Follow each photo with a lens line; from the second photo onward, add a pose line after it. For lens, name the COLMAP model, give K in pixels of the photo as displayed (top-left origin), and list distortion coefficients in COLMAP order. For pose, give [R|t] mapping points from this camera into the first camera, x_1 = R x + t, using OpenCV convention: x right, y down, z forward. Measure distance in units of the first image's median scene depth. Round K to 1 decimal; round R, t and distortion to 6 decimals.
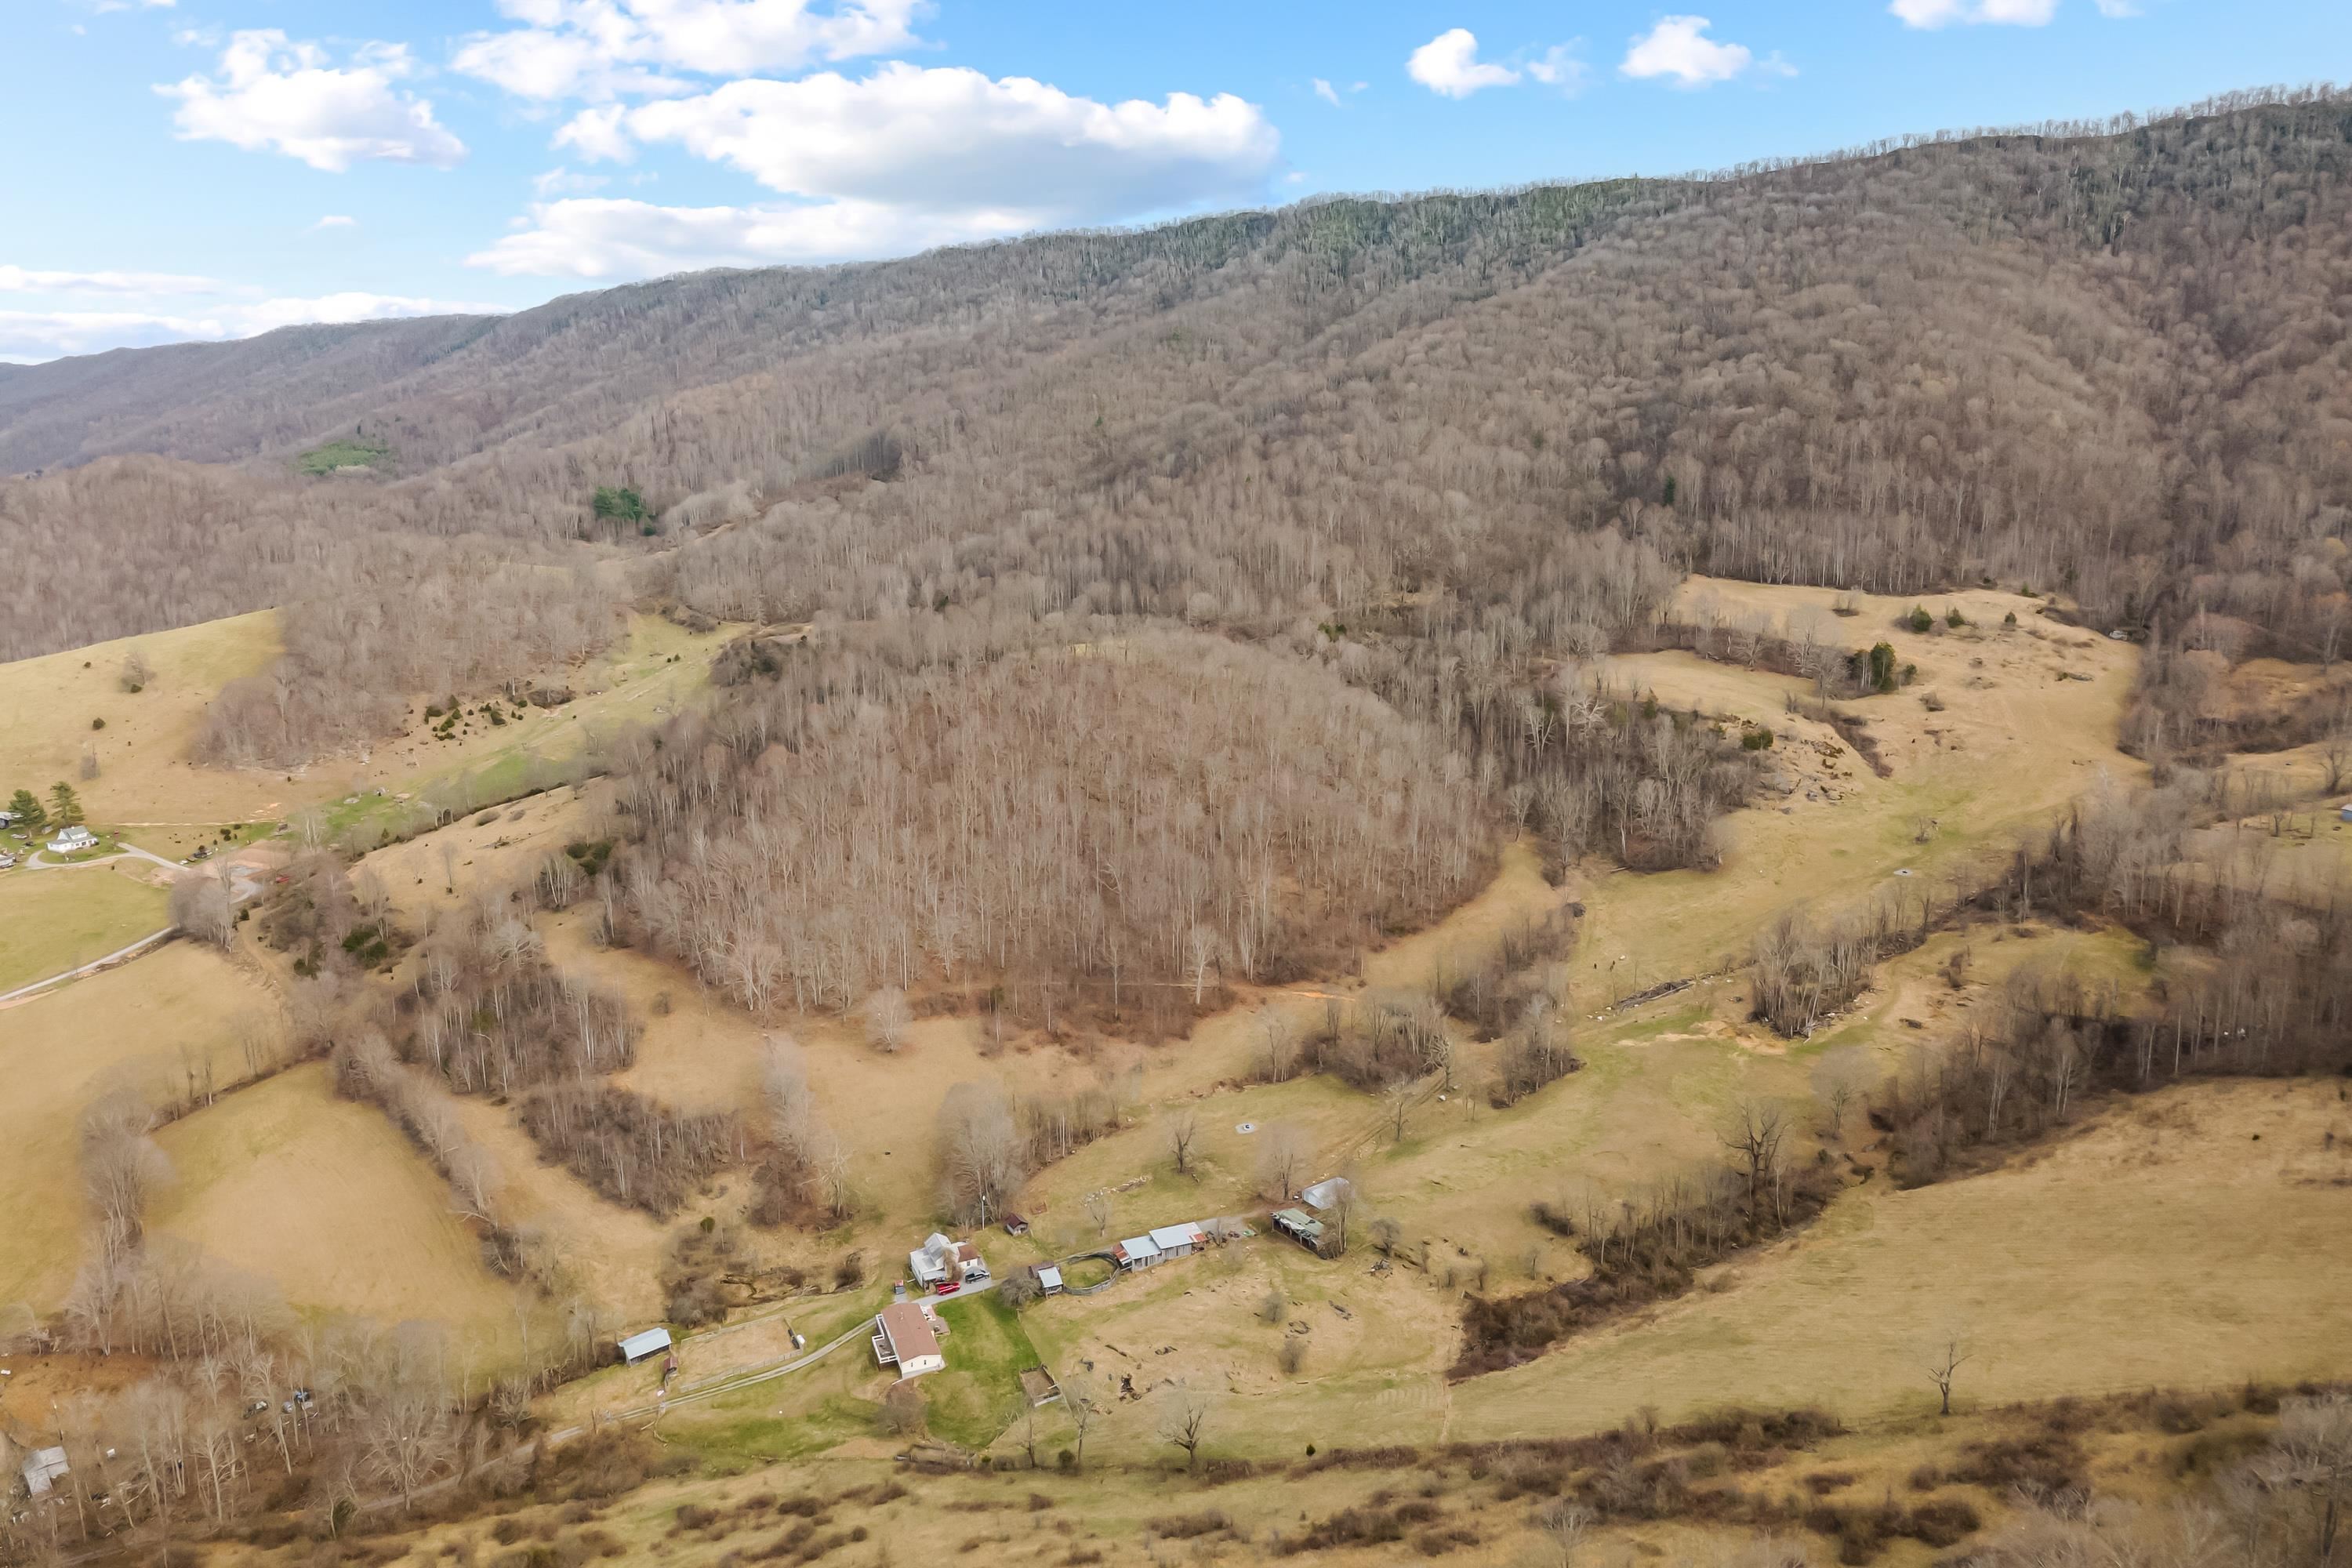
lens RADIAL K [[1653.5, 0, 1176.0], [0, 1653.5, 784.0], [0, 0, 1]] dist [0.002976, -0.000329]
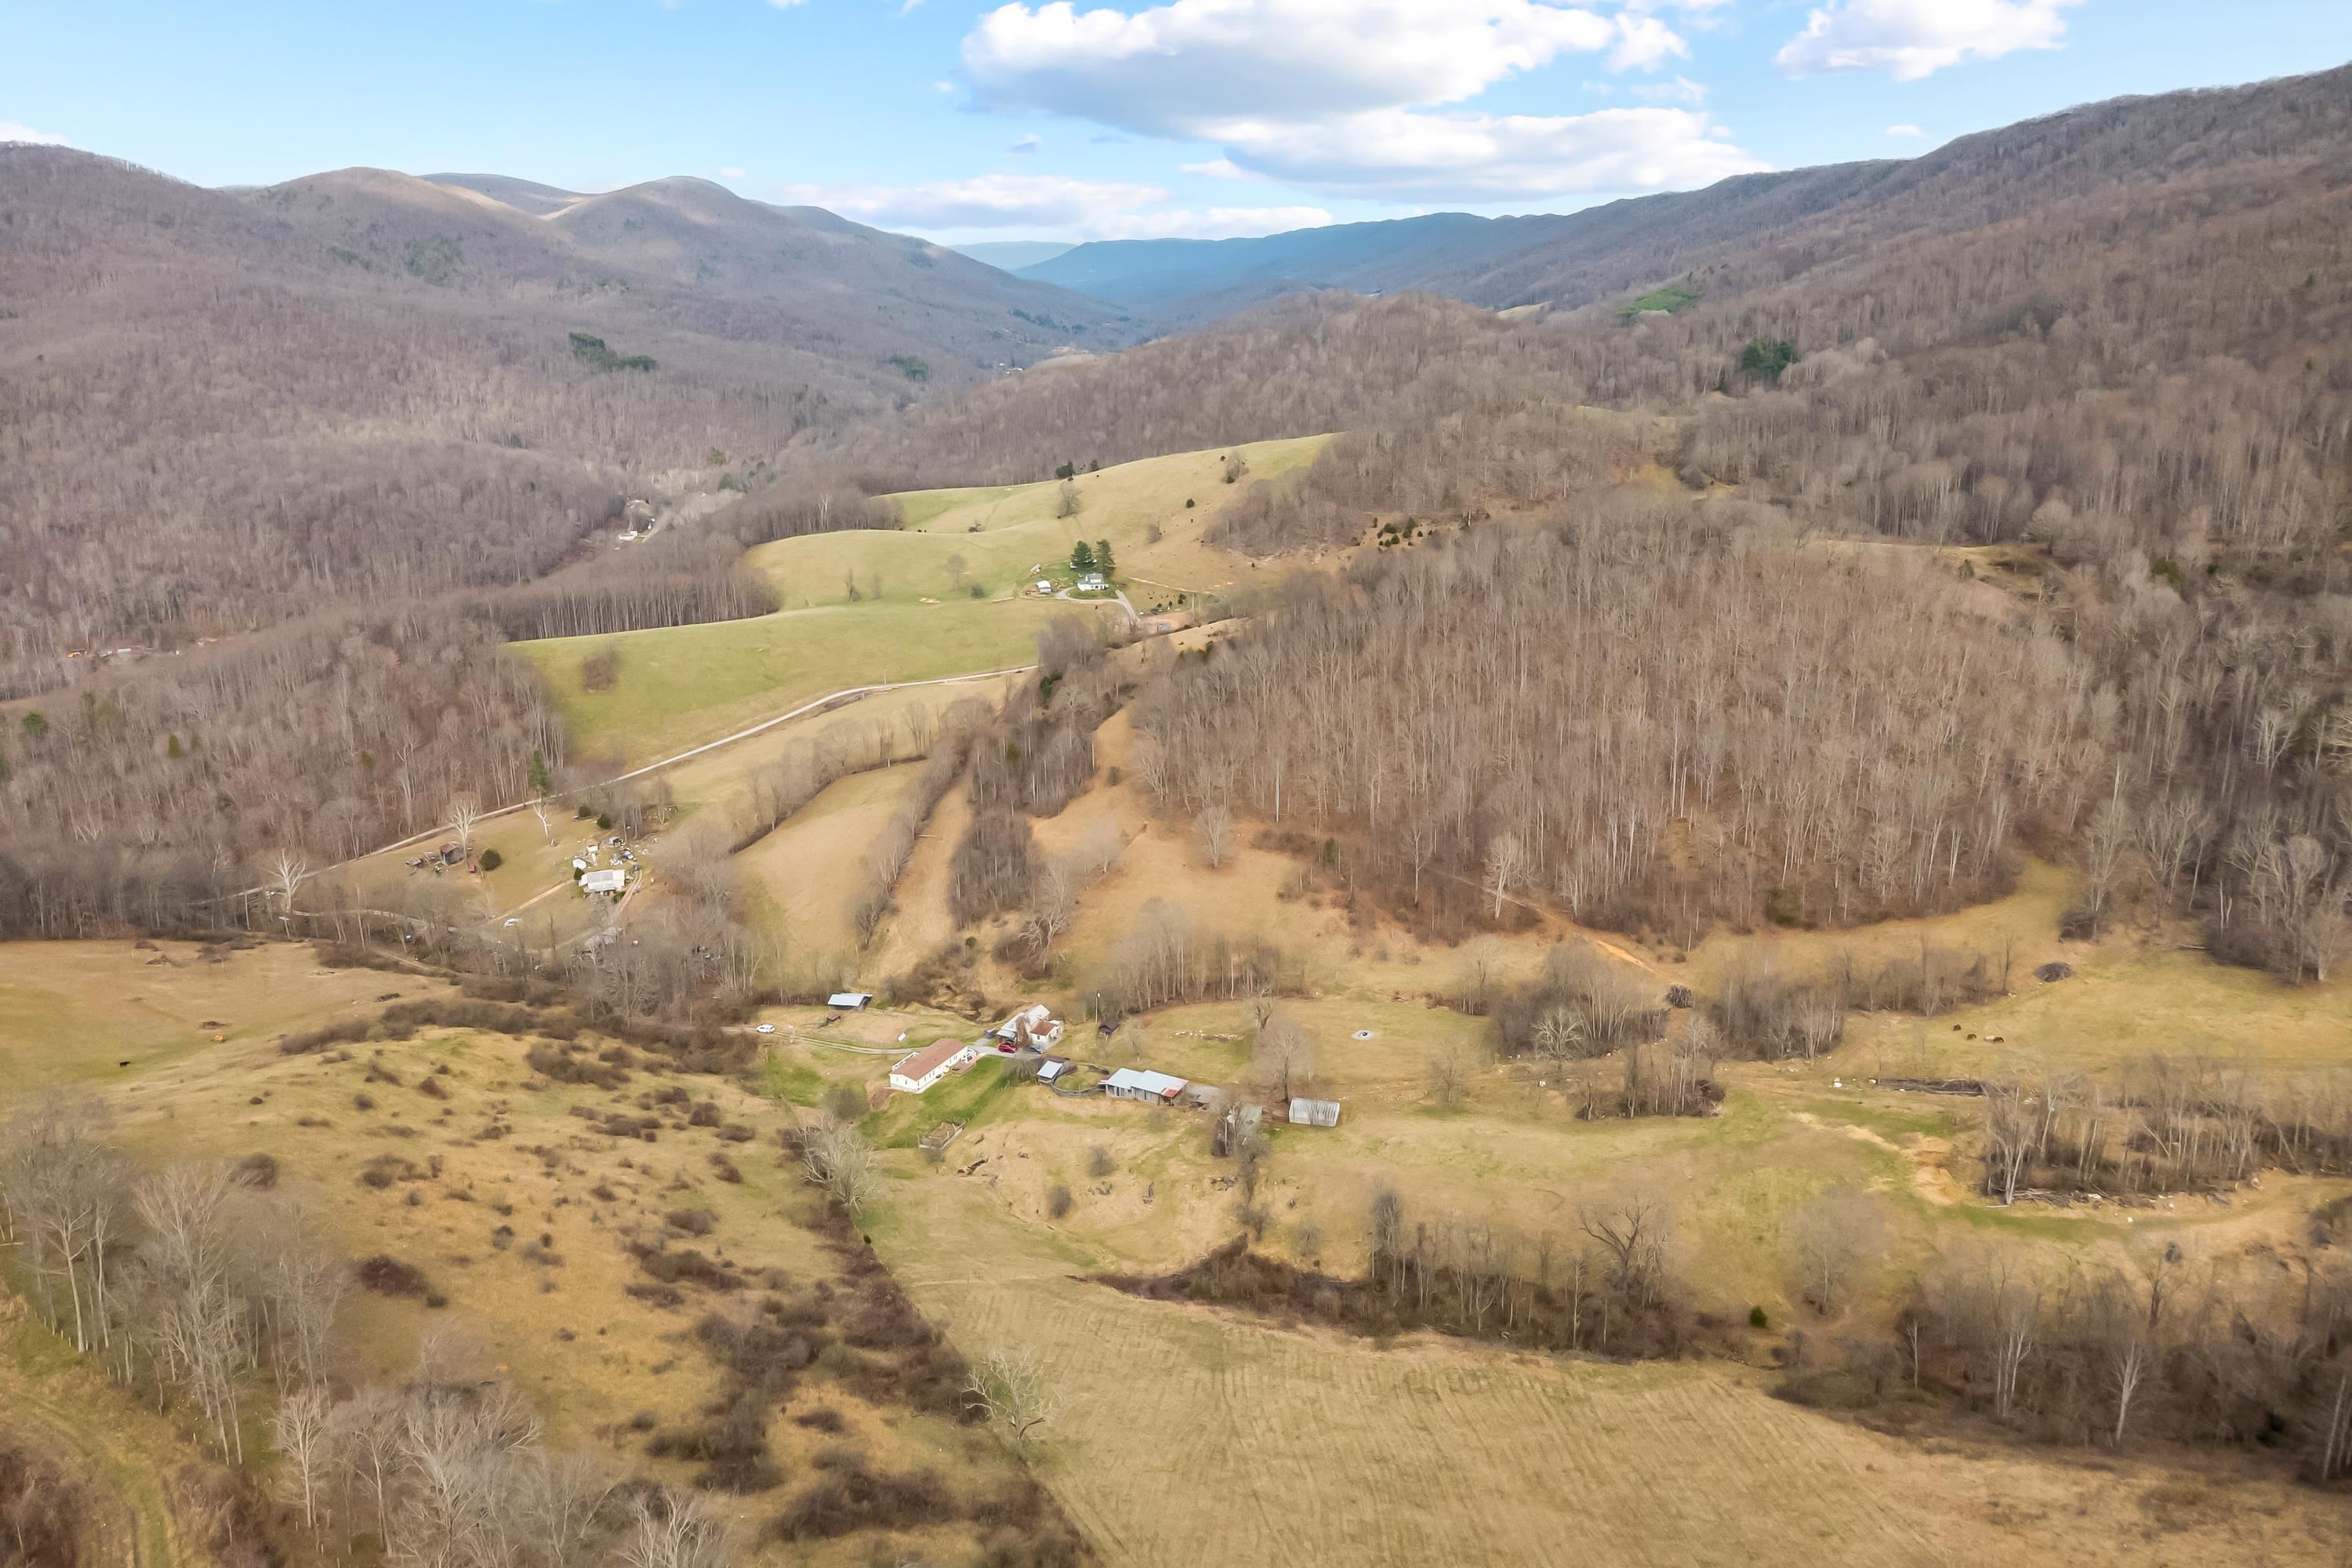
lens RADIAL K [[1652.1, 0, 1176.0], [0, 1652.1, 784.0], [0, 0, 1]] dist [0.004608, 0.002382]
pose [[0.647526, 0.243890, -0.721961, 0.677559], [-0.182491, 0.969463, 0.163824, -0.071931], [0.739870, 0.025671, 0.672260, 0.310283]]
